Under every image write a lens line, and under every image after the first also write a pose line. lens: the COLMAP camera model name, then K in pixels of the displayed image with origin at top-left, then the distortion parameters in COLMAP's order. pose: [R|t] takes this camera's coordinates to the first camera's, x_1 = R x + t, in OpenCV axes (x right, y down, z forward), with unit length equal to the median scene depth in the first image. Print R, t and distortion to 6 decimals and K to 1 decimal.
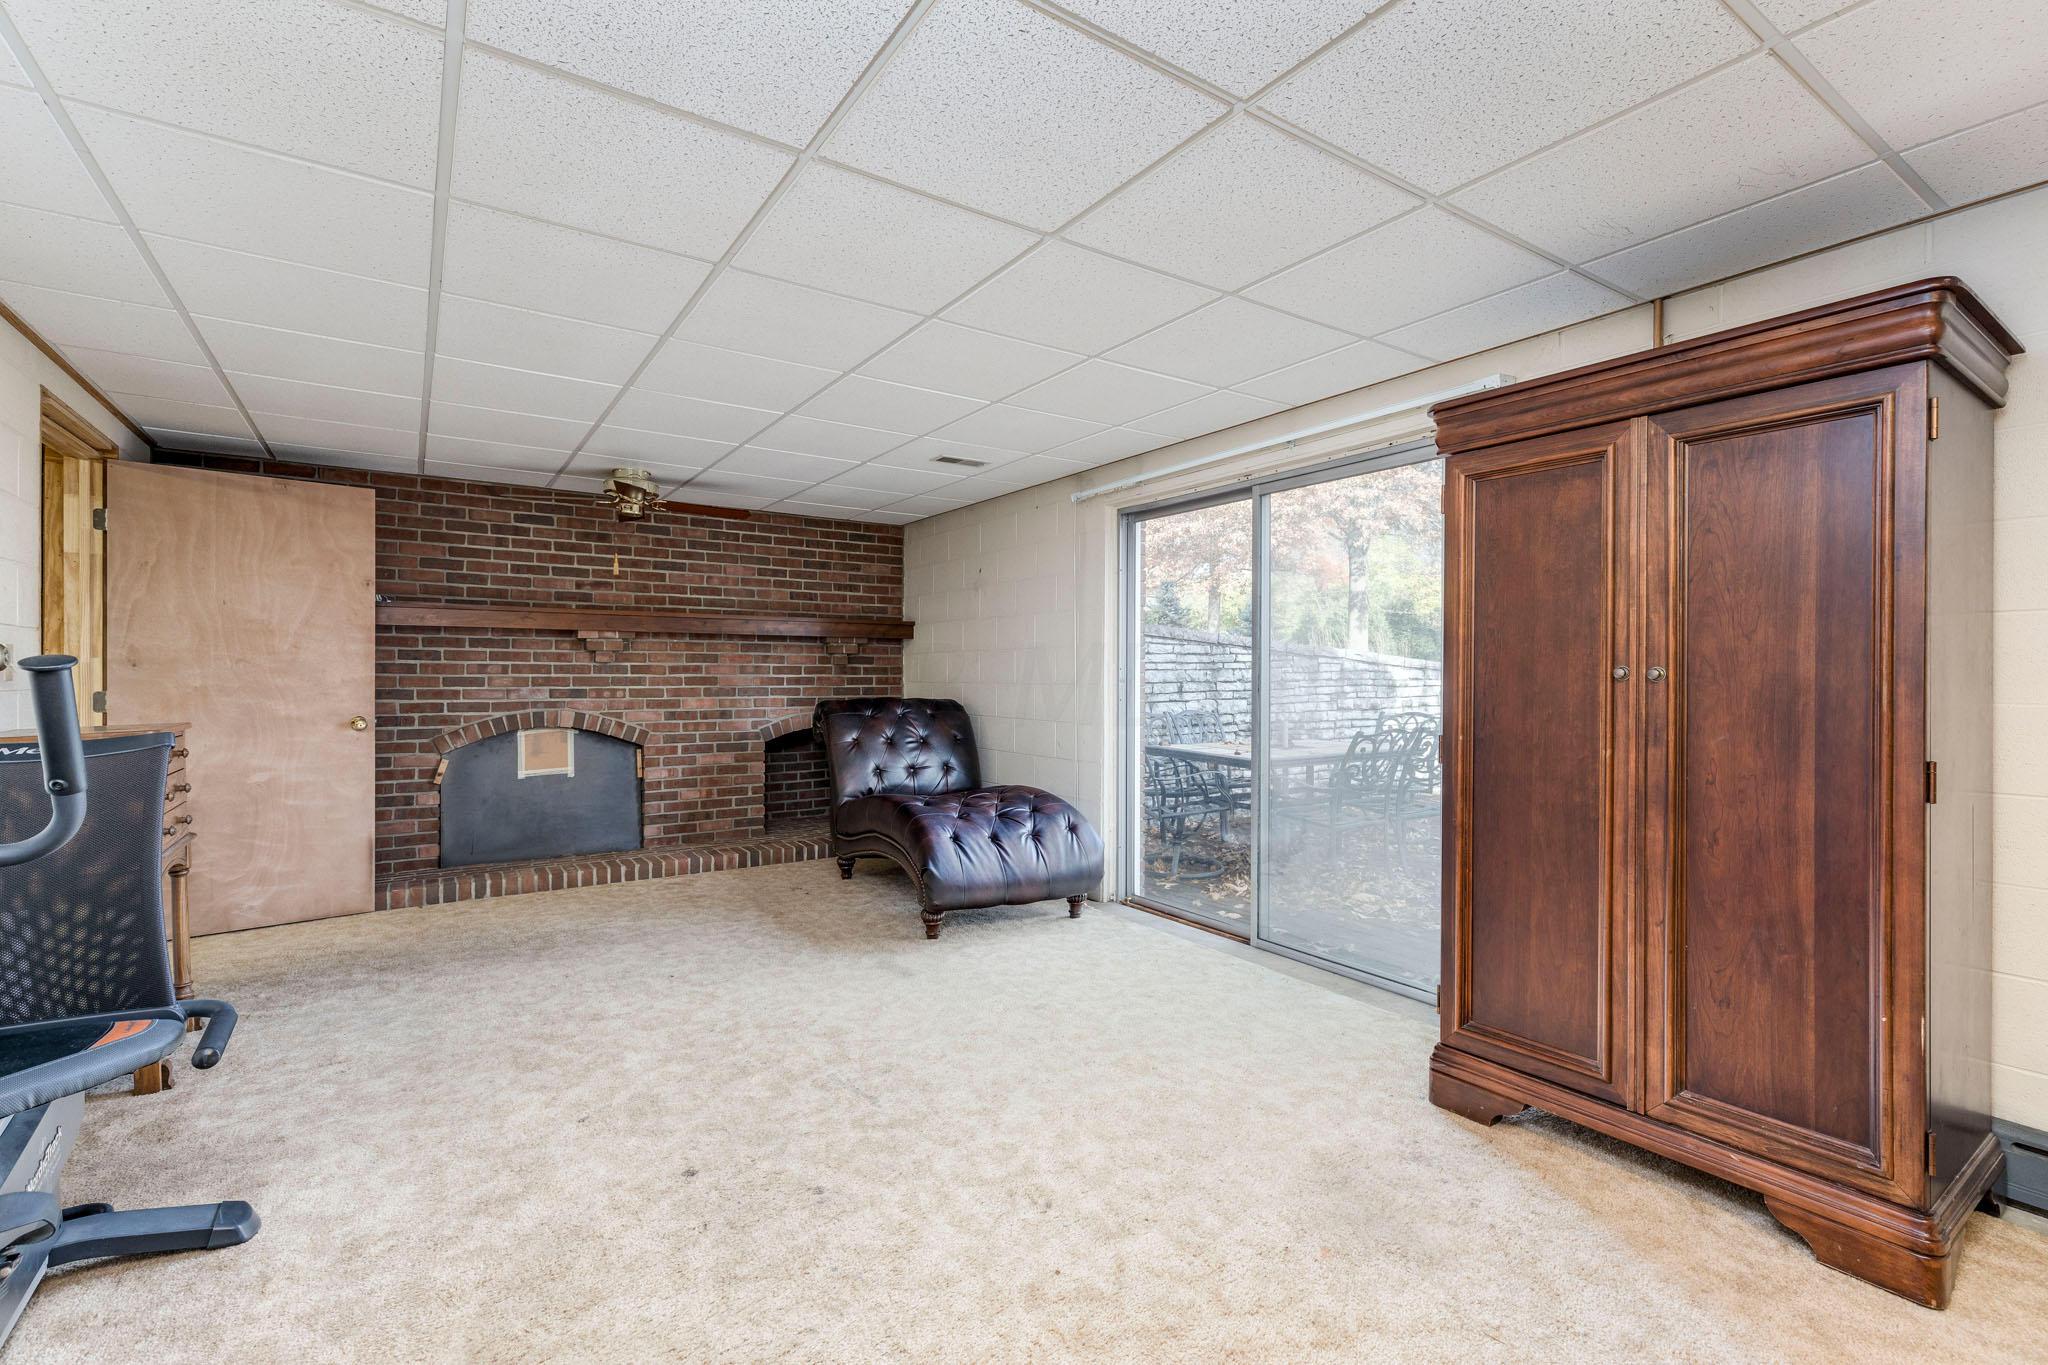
lens RADIAL K [[911.3, 0, 1022.1], [0, 911.3, 678.6], [0, 0, 1]] dist [0.003219, 0.000084]
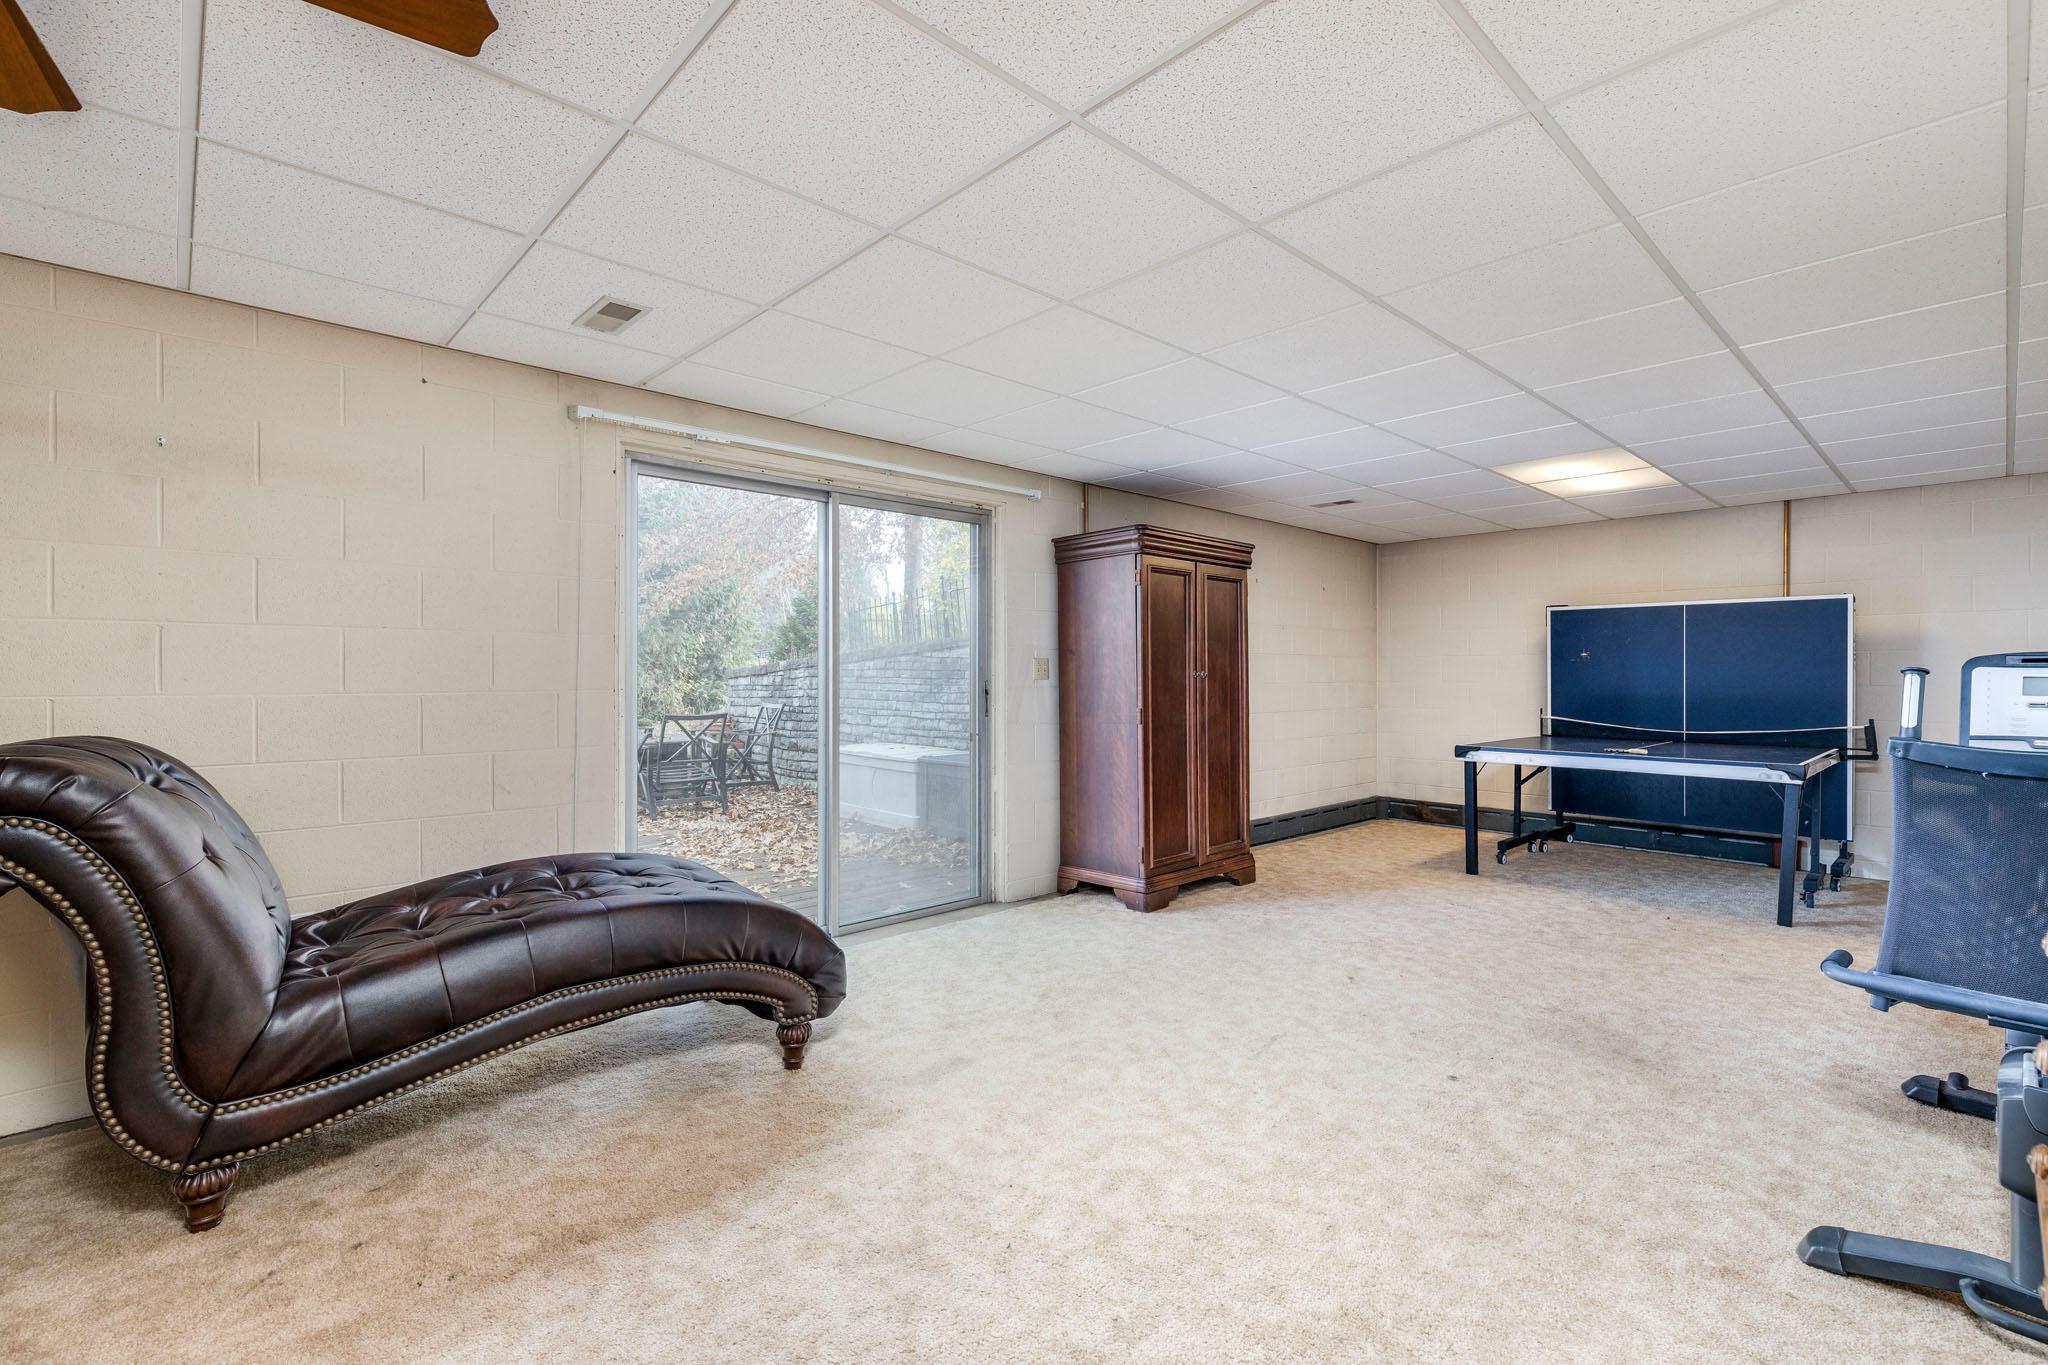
lens RADIAL K [[911.3, 0, 1019.3], [0, 911.3, 678.5], [0, 0, 1]] dist [0.003219, 0.000084]
pose [[-0.154867, -0.008063, 0.987902, -1.367567], [0.003274, 0.999957, 0.008675, -0.014495], [-0.987930, 0.004577, -0.154834, 1.621371]]
